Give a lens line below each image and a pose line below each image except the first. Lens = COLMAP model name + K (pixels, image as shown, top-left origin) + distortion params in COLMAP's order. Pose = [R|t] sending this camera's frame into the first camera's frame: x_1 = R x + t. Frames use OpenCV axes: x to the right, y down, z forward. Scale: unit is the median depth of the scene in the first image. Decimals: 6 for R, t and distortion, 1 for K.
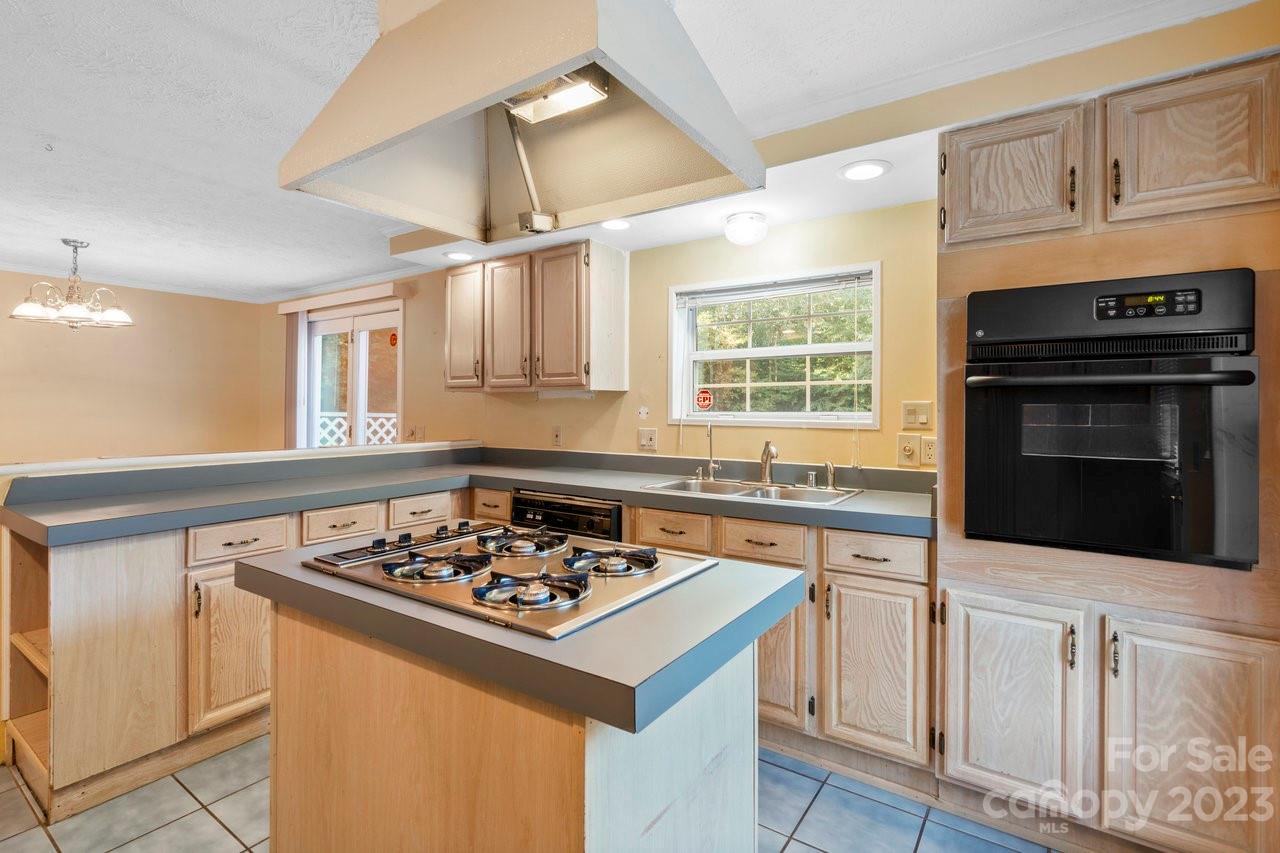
lens RADIAL K [[600.1, 0, 639.4], [0, 600.1, 412.3], [0, 0, 1]] dist [-0.000020, -0.000298]
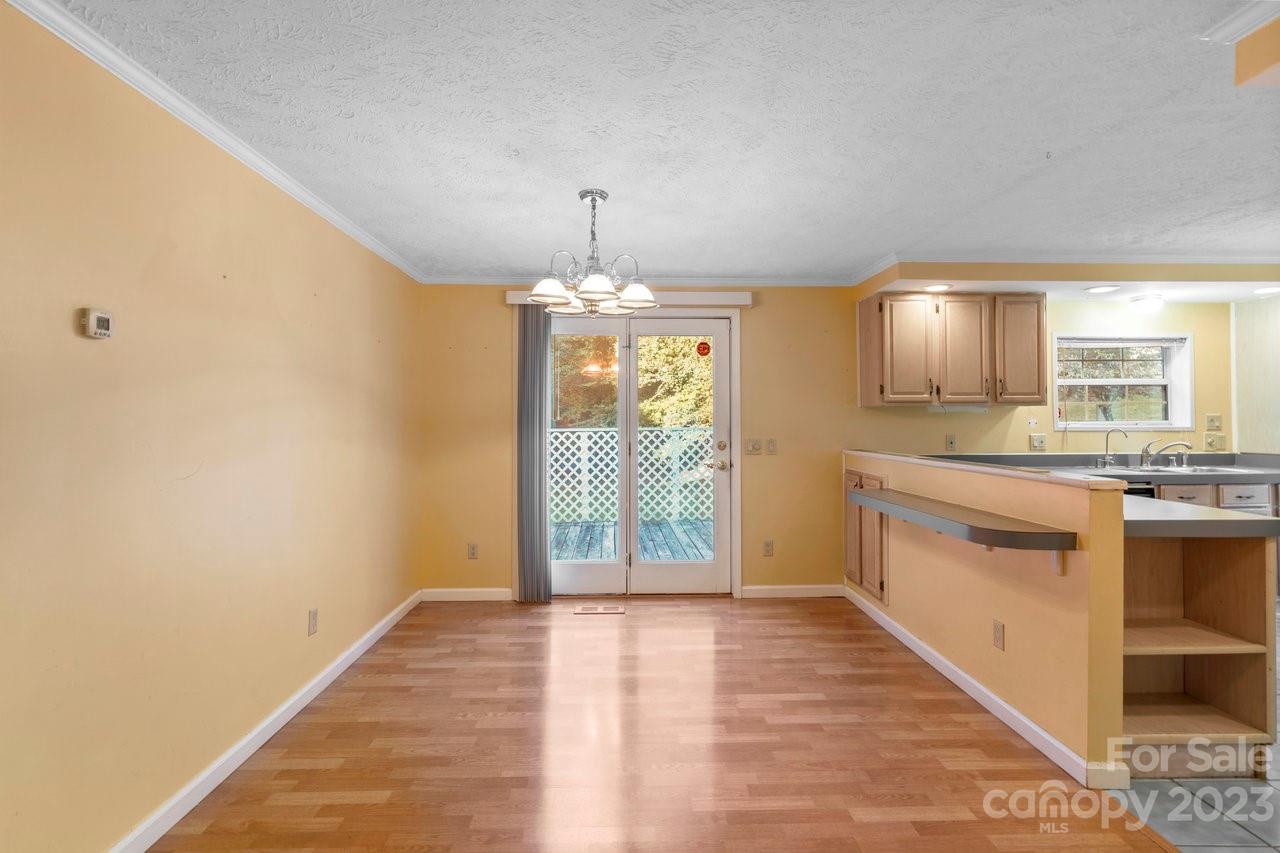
lens RADIAL K [[600.1, 0, 639.4], [0, 600.1, 412.3], [0, 0, 1]] dist [-0.000020, -0.000298]
pose [[0.809394, 0.001972, 0.587263, -1.529918], [0.009986, 0.999804, -0.017121, -0.008221], [-0.587181, 0.019722, 0.809215, 0.435496]]
